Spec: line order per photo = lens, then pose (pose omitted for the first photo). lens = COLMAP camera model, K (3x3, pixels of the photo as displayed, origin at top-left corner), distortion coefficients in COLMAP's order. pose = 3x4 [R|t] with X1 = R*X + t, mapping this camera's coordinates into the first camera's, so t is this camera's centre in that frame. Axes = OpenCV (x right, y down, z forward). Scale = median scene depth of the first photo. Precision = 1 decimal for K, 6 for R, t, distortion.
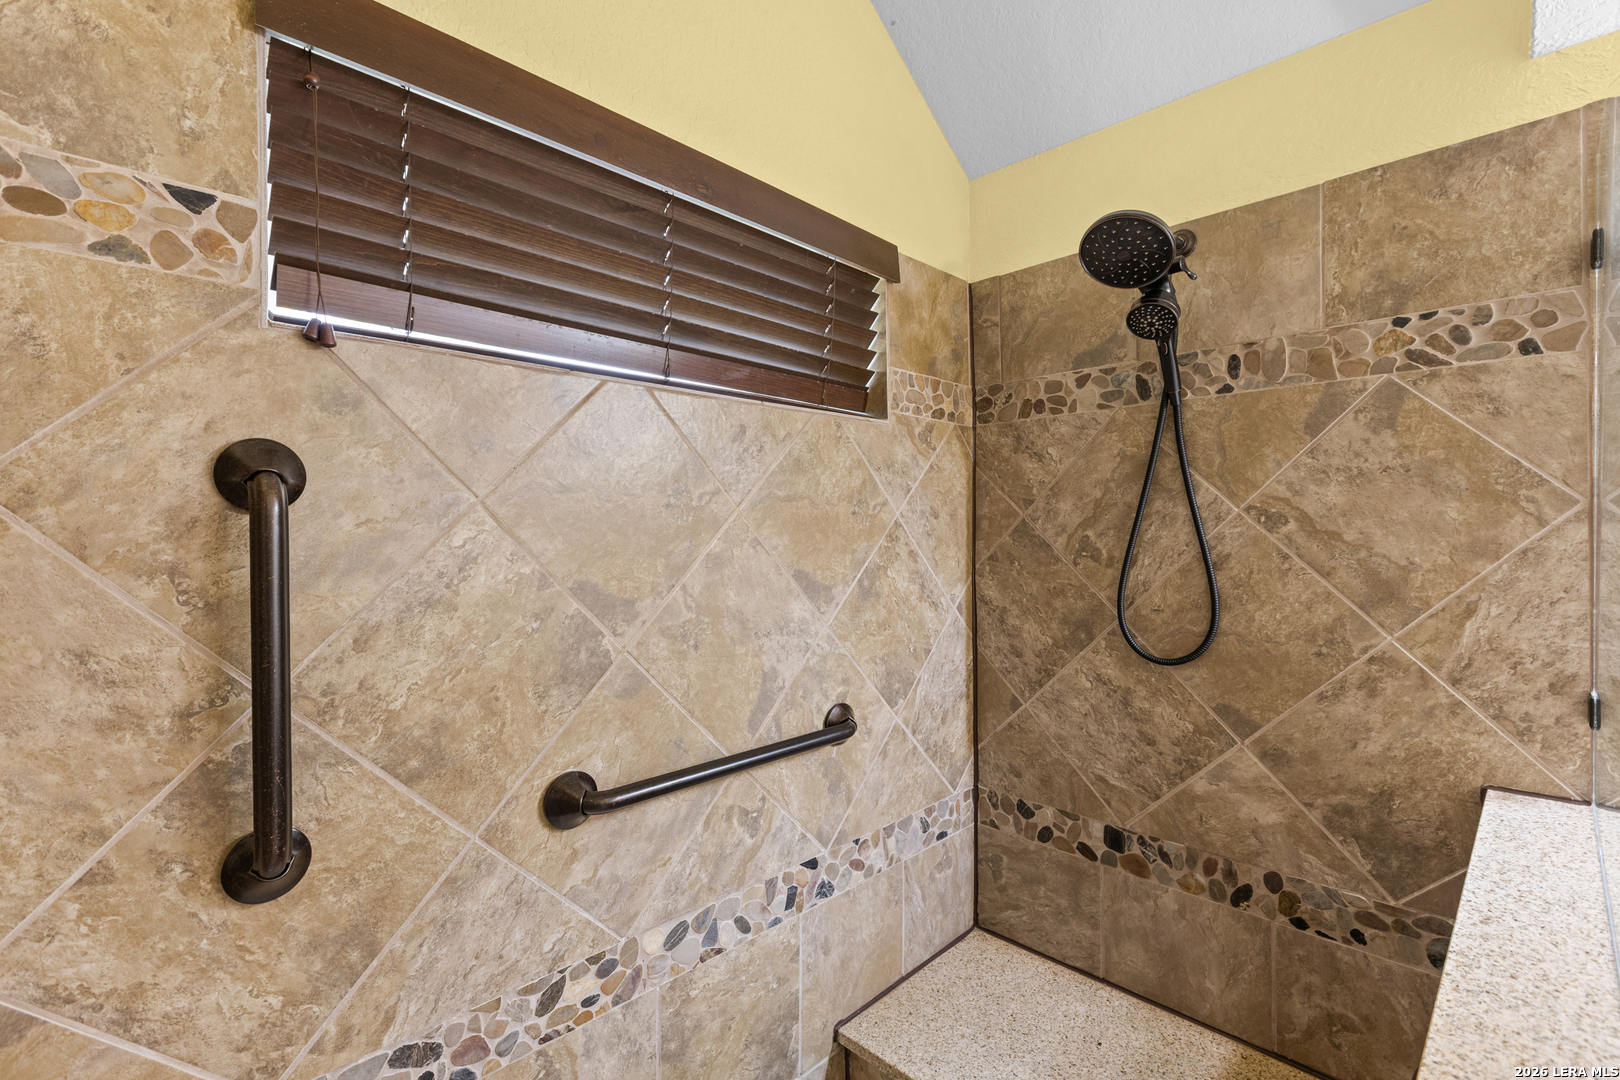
lens RADIAL K [[725.9, 0, 801.0], [0, 725.9, 535.4], [0, 0, 1]] dist [0.000782, -0.000395]
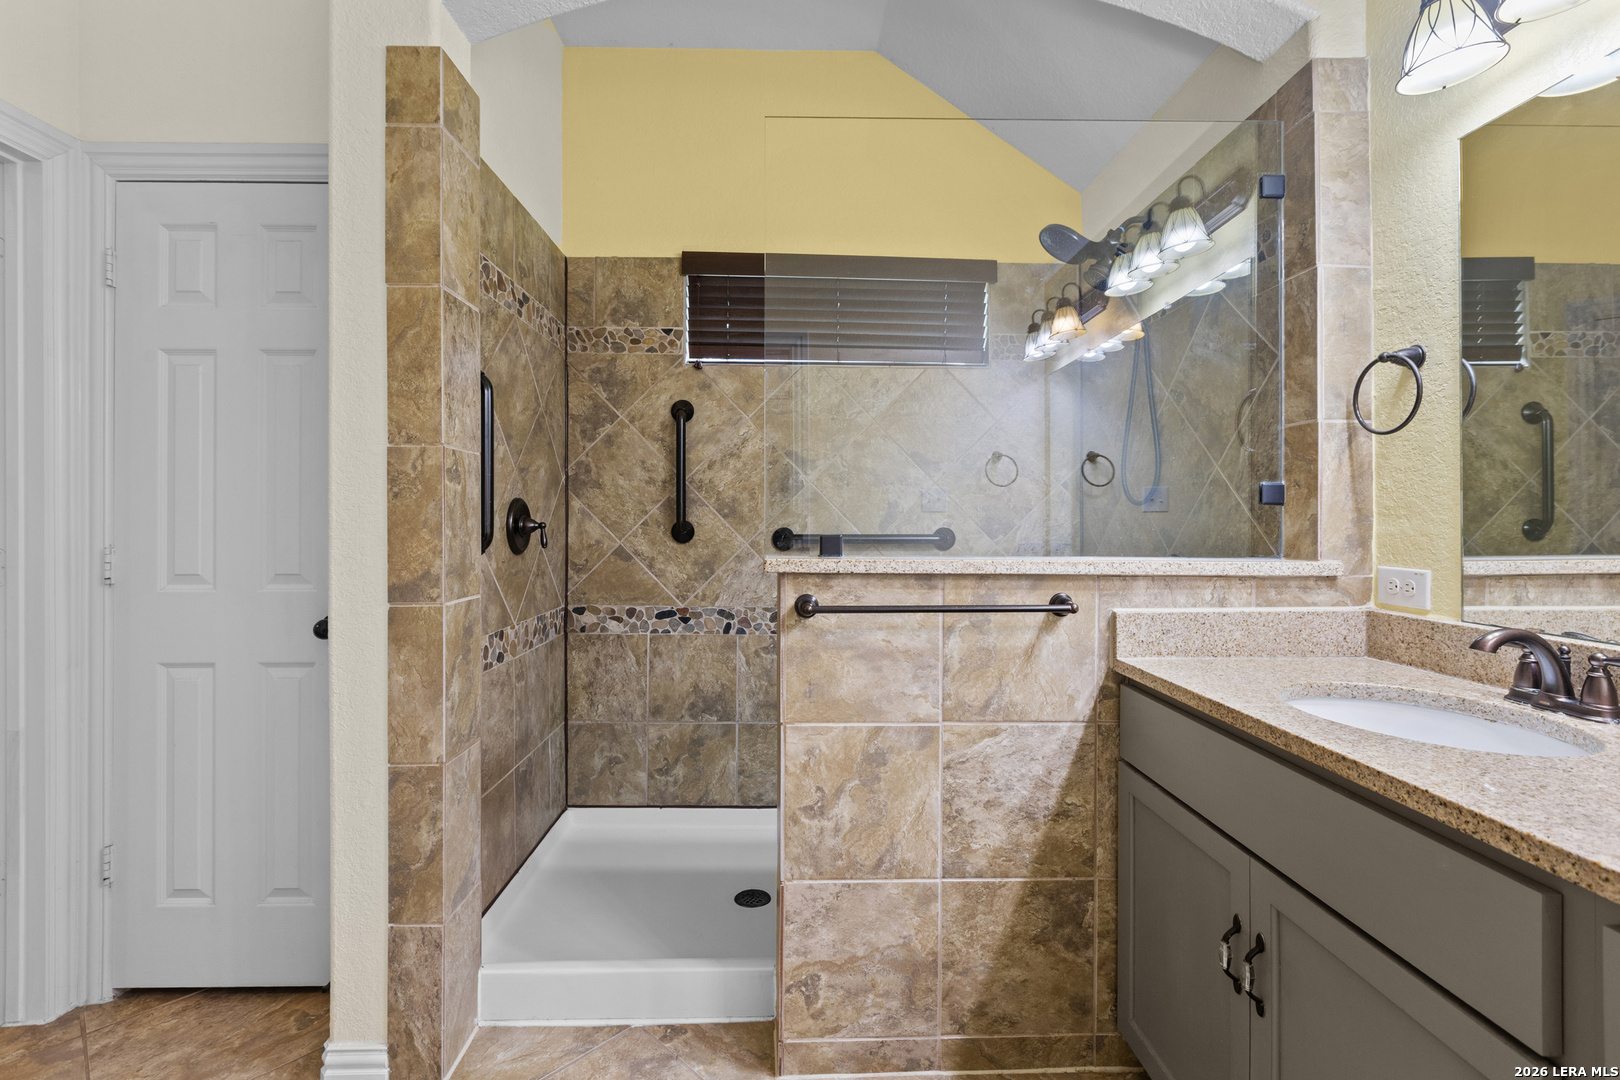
lens RADIAL K [[725.9, 0, 800.9], [0, 725.9, 518.3], [0, 0, 1]] dist [0.000782, -0.000395]
pose [[0.734702, 0.001697, -0.678388, 1.693861], [-0.011127, 0.999892, -0.009550, 0.385465], [0.678299, 0.014565, 0.734641, -0.934929]]
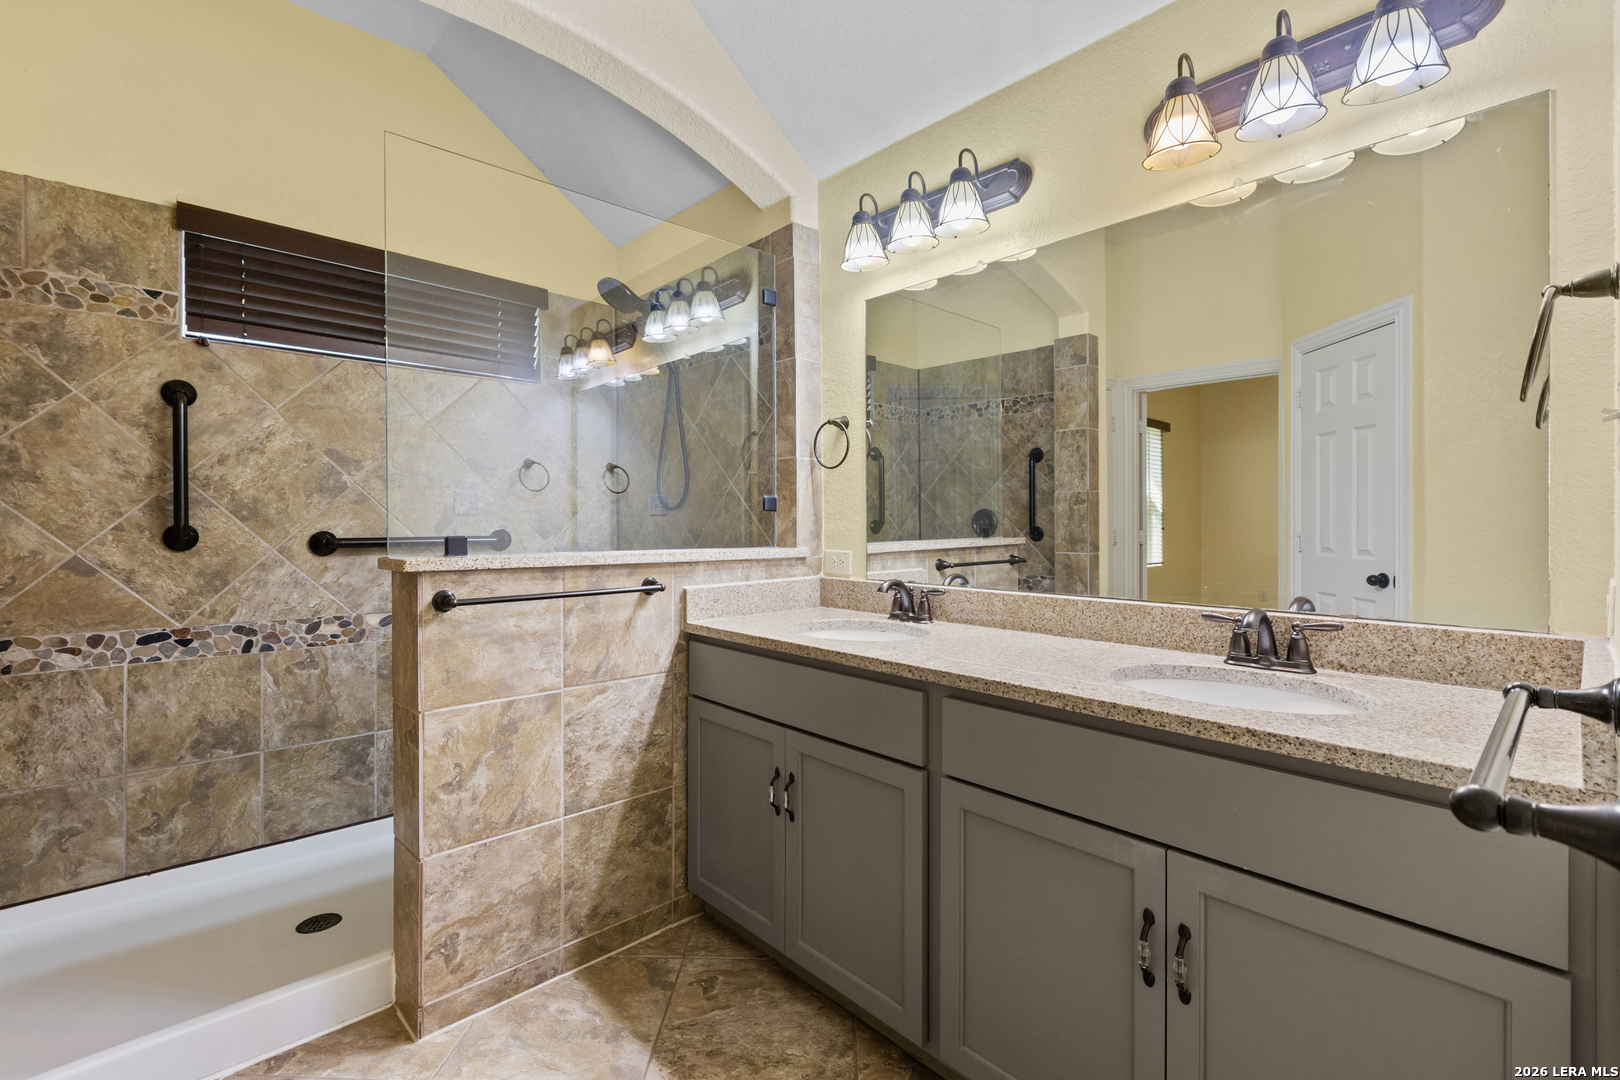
lens RADIAL K [[725.9, 0, 804.5], [0, 725.9, 526.3], [0, 0, 1]] dist [0.000782, -0.000395]
pose [[0.999693, -0.000001, -0.024770, 1.520877], [-0.000140, 0.999984, -0.005697, 0.392722], [0.024769, 0.005699, 0.999677, -1.514086]]
